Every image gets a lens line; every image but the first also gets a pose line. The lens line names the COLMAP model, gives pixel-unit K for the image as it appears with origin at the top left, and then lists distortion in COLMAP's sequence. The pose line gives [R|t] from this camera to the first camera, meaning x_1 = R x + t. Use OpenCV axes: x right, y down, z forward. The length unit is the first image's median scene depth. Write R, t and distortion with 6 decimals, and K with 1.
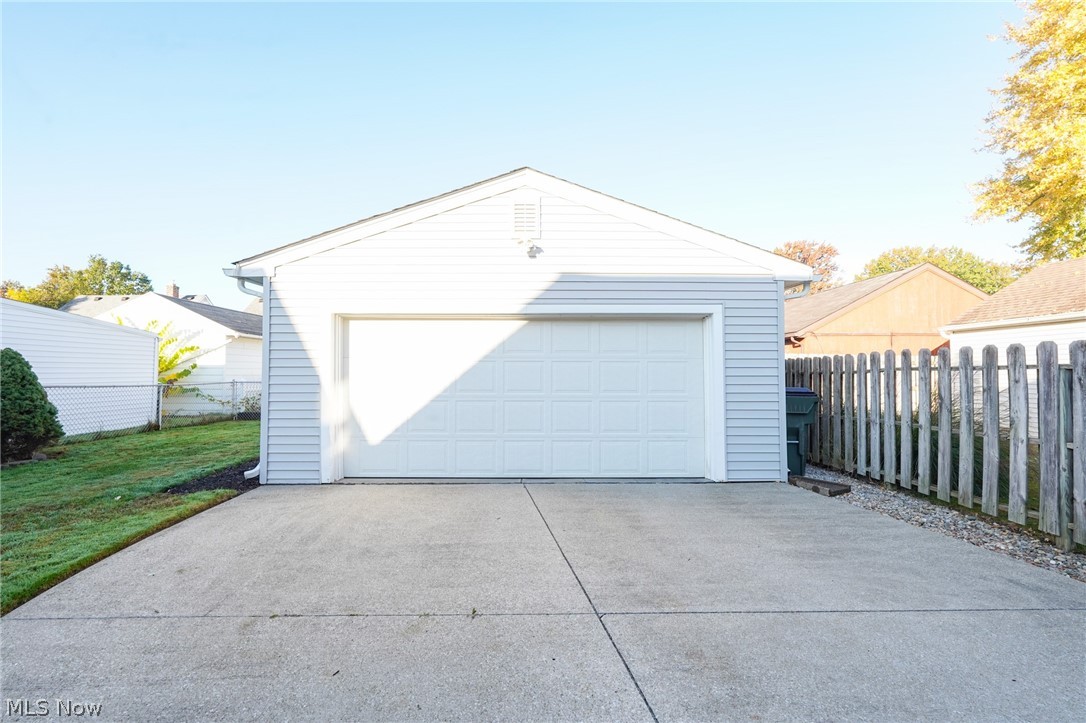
lens RADIAL K [[484.0, 0, 549.9], [0, 484.0, 359.3], [0, 0, 1]] dist [-0.019152, 0.008382]
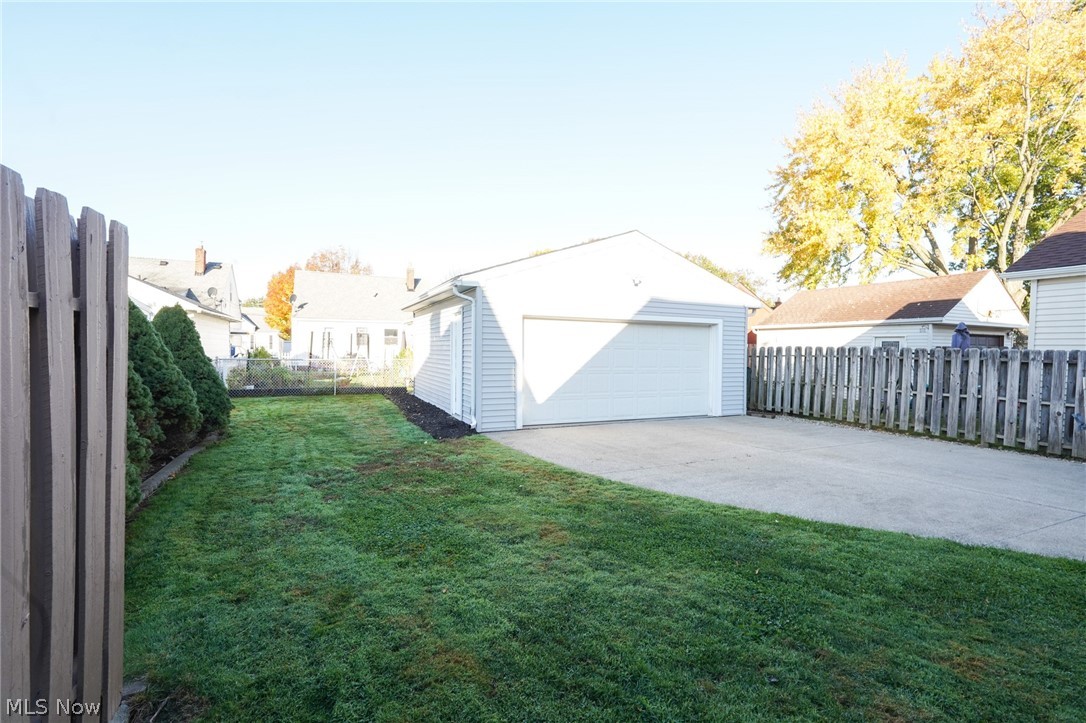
lens RADIAL K [[484.0, 0, 549.9], [0, 484.0, 359.3], [0, 0, 1]] dist [-0.019152, 0.008382]
pose [[0.908692, 0.003787, 0.417450, -0.992194], [-0.025167, 0.998637, 0.045725, -0.029420], [-0.416708, -0.052056, 0.907549, -0.384072]]
